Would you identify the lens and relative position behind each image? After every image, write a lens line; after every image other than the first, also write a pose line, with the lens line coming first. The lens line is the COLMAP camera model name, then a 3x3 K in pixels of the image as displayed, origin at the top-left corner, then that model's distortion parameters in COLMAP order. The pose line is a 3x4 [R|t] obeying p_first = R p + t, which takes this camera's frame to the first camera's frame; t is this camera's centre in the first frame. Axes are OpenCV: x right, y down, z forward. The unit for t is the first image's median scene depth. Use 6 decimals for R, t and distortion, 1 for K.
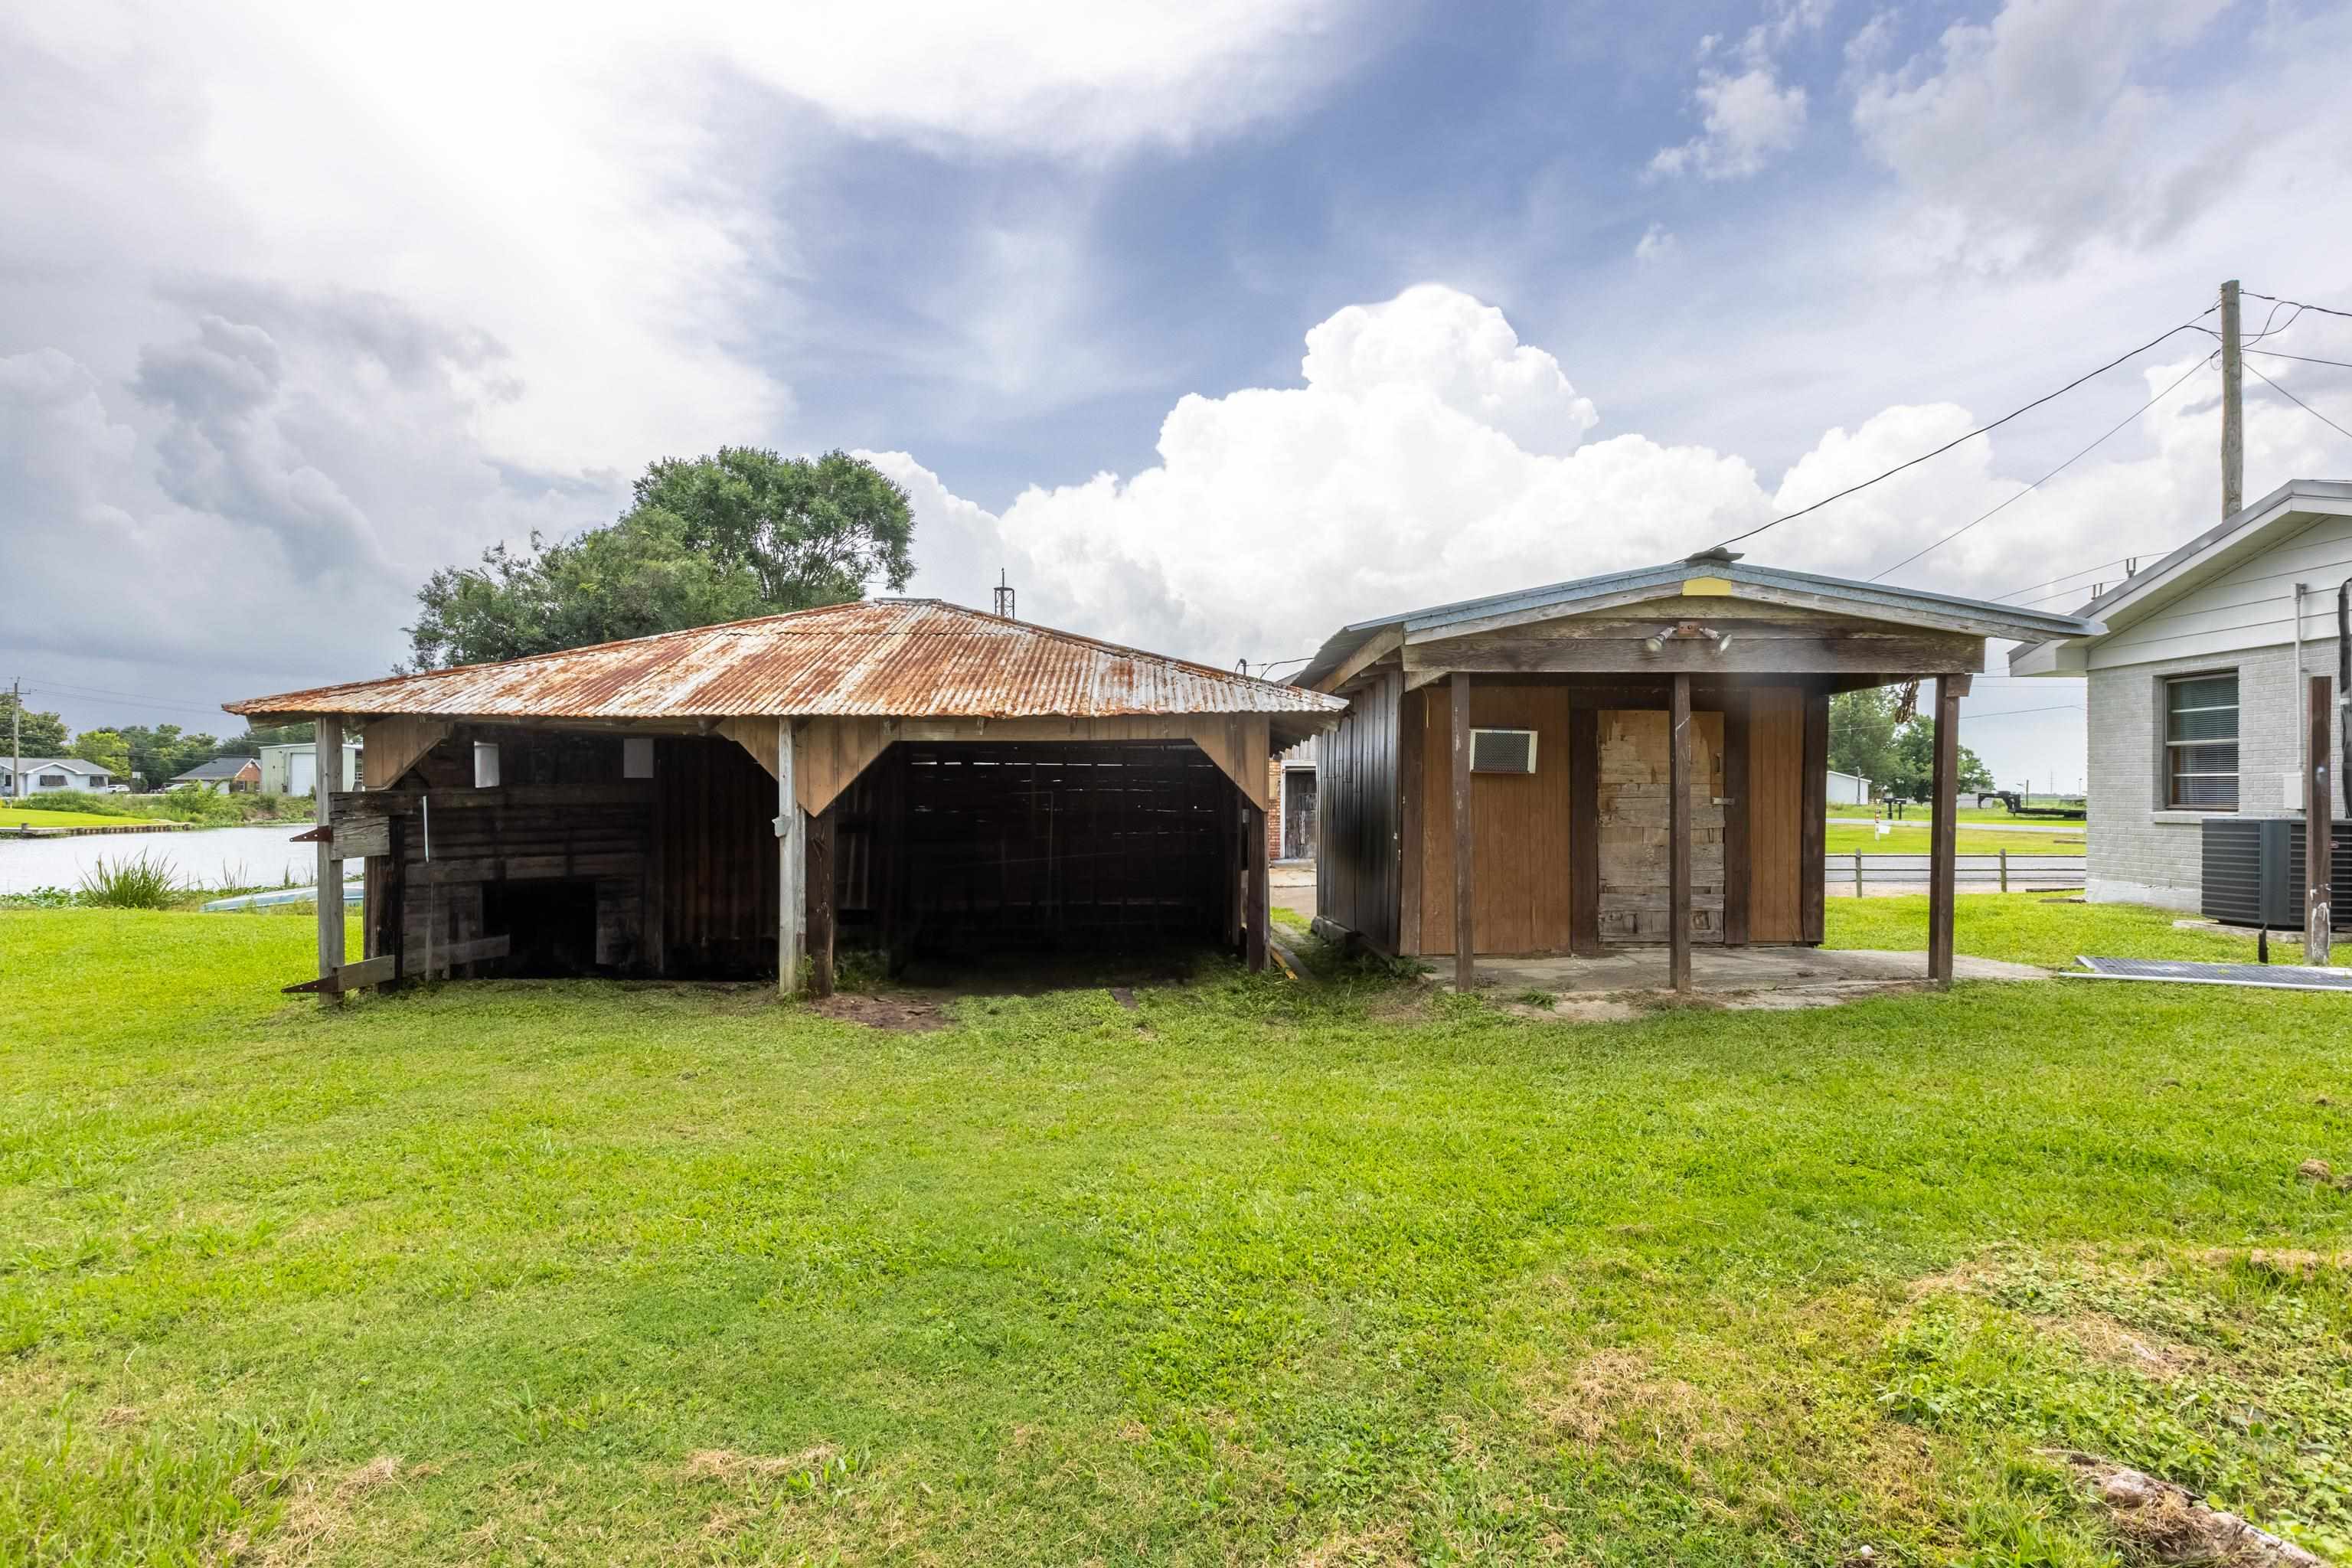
lens RADIAL K [[1164.2, 0, 1189.7], [0, 1164.2, 801.8], [0, 0, 1]] dist [0.001434, 0.000294]
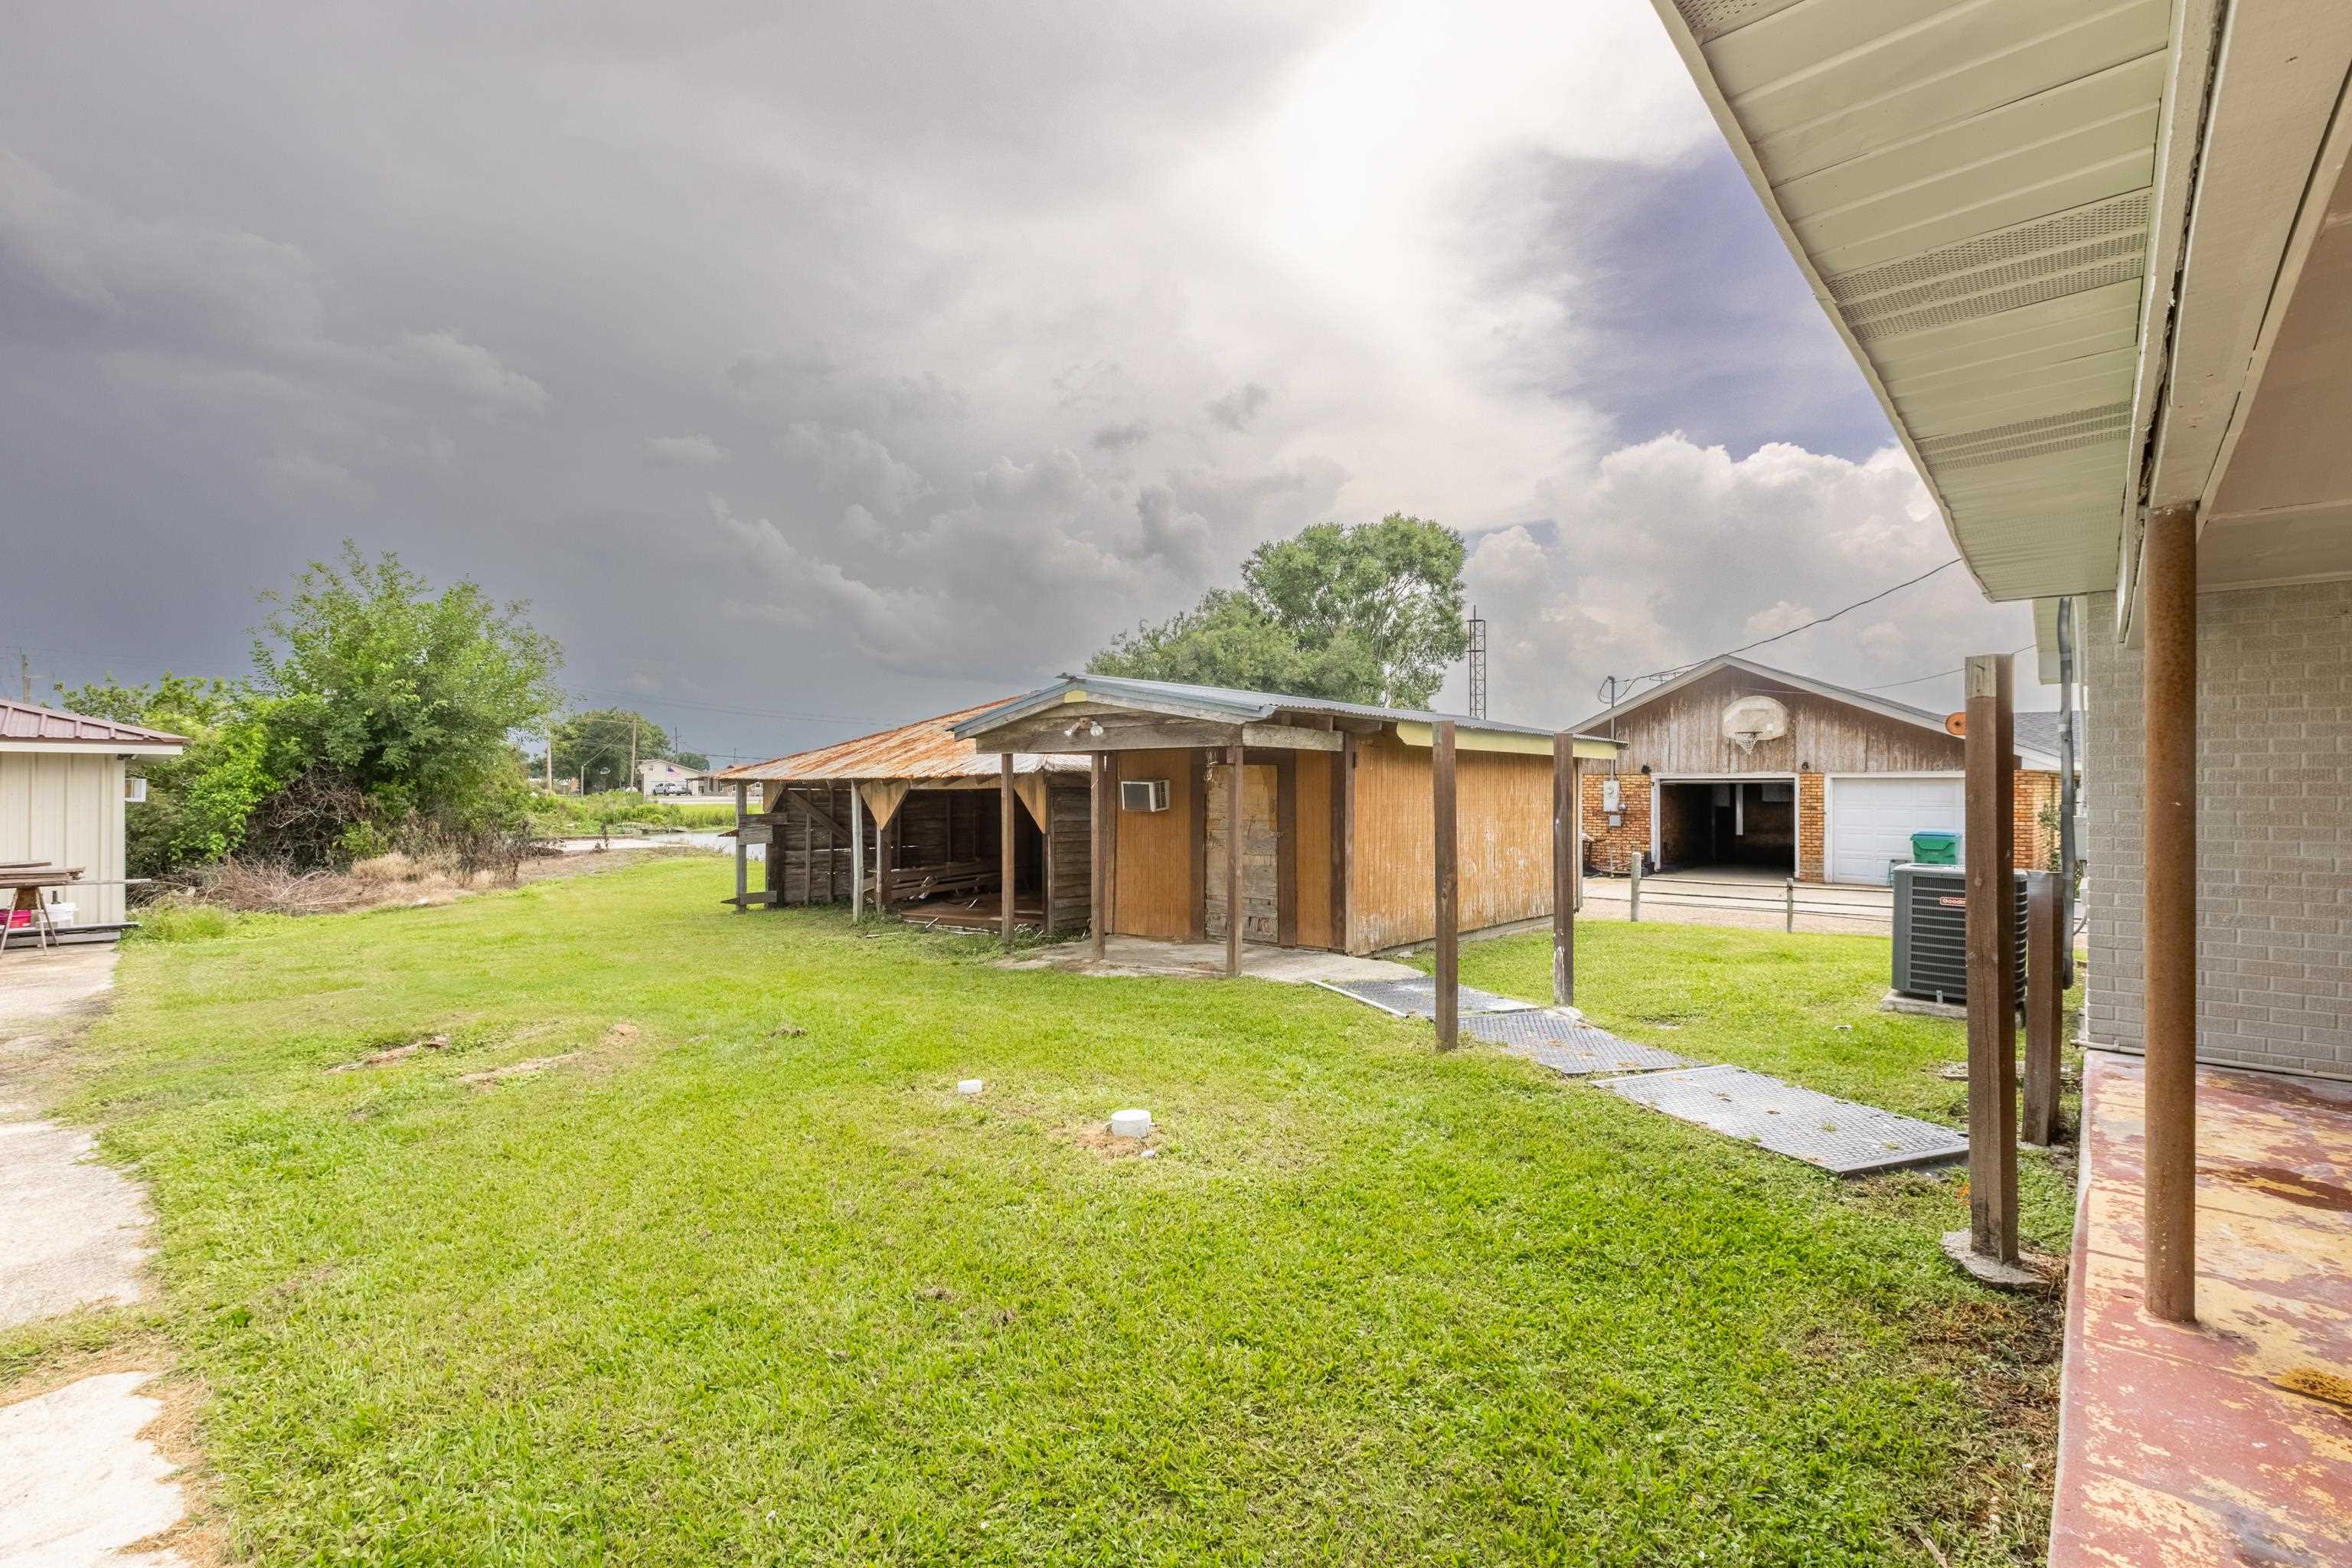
lens RADIAL K [[1046.3, 0, 1186.6], [0, 1046.3, 777.9], [0, 0, 1]] dist [-0.025706, -0.000997]
pose [[0.751474, -0.010126, -0.659686, 1.067103], [0.001842, 0.999911, -0.013250, -0.044392], [0.659761, 0.008741, 0.751425, 0.055316]]
